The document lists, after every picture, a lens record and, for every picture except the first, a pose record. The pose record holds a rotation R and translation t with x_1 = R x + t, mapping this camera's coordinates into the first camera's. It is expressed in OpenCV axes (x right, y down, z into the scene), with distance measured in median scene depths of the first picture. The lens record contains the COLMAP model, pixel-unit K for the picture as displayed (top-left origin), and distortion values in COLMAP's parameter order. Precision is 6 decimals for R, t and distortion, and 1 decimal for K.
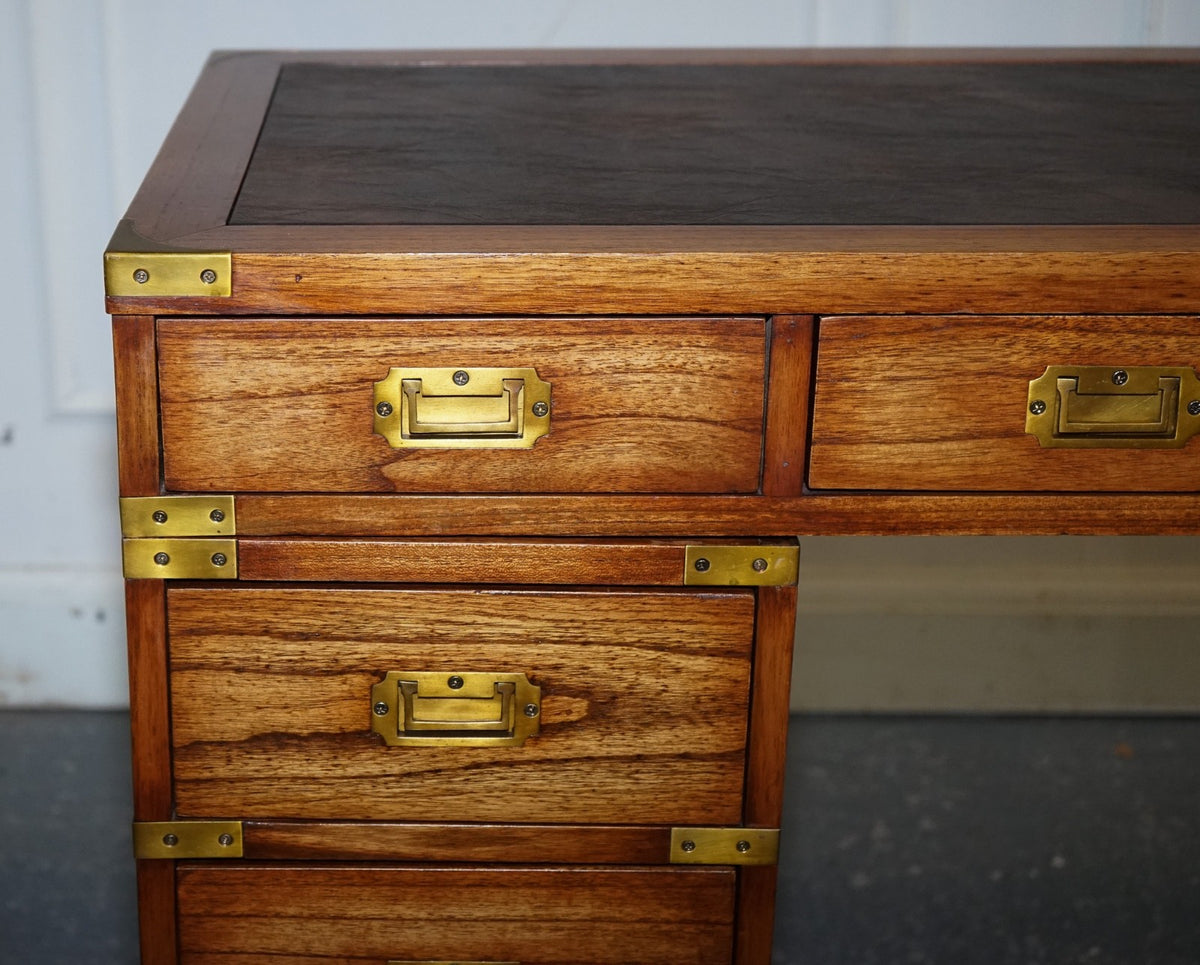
lens RADIAL K [[2397.6, 0, 406.8], [0, 2397.6, 482.7], [0, 0, 1]] dist [-0.054596, 0.156339]
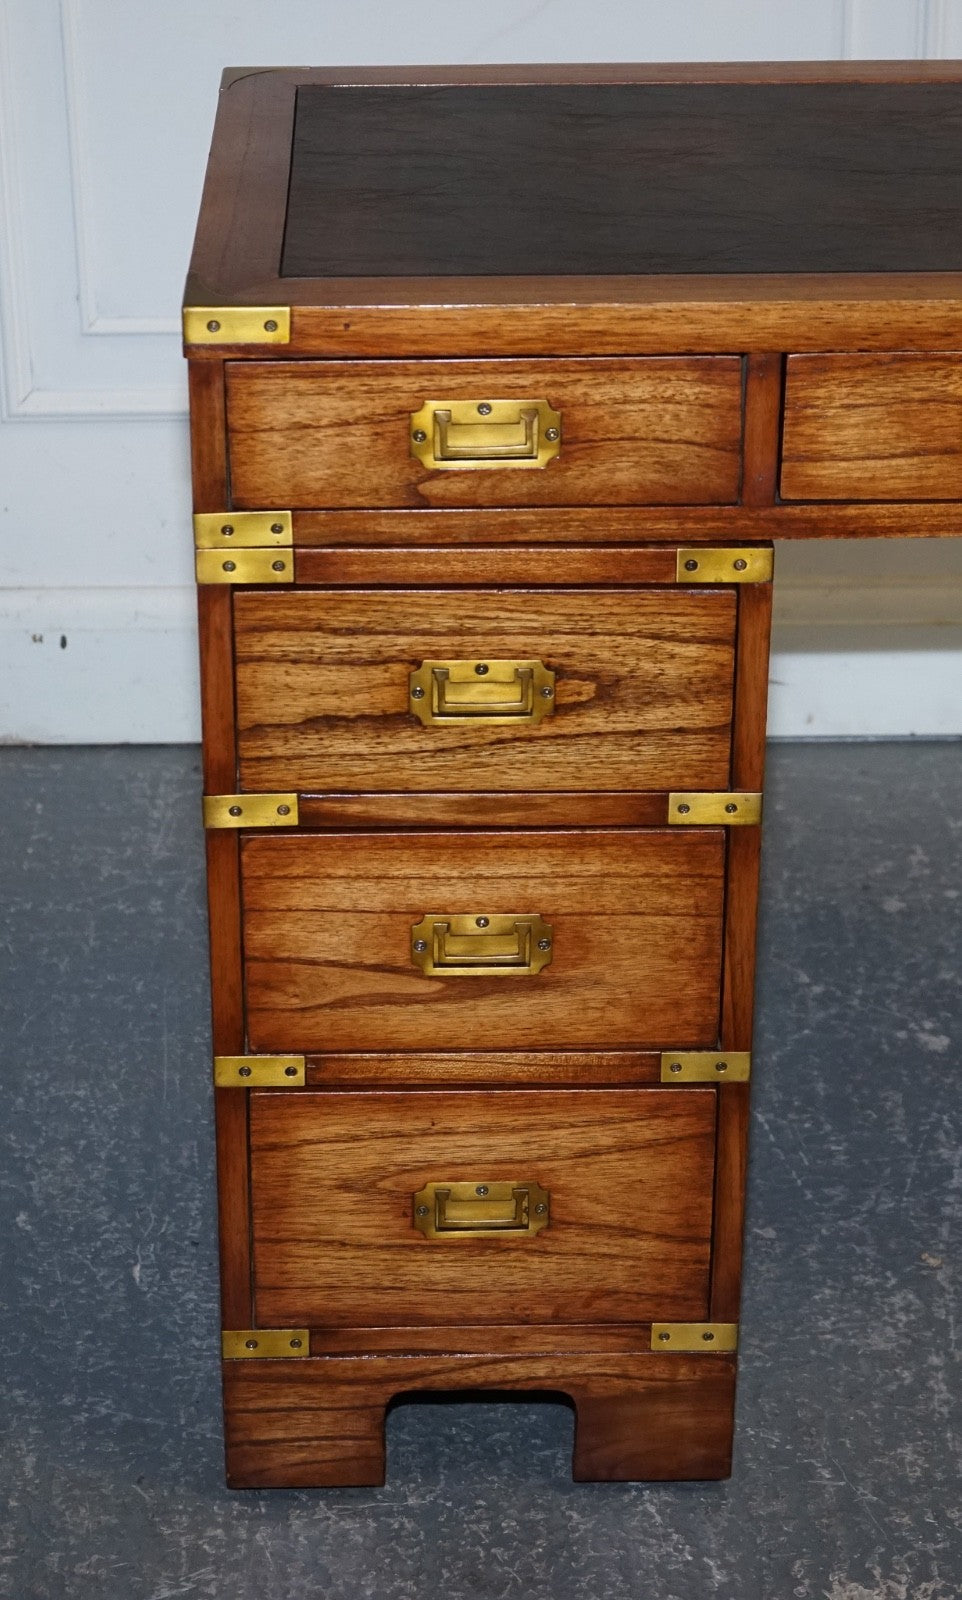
lens RADIAL K [[3503.9, 0, 513.6], [0, 3503.9, 803.3], [0, 0, 1]] dist [-0.010293, -0.328538]
pose [[0.998914, -0.016281, 0.043655, -0.039757], [0.011846, 0.994919, 0.099982, -0.021978], [-0.045061, -0.099356, 0.994031, -0.701446]]
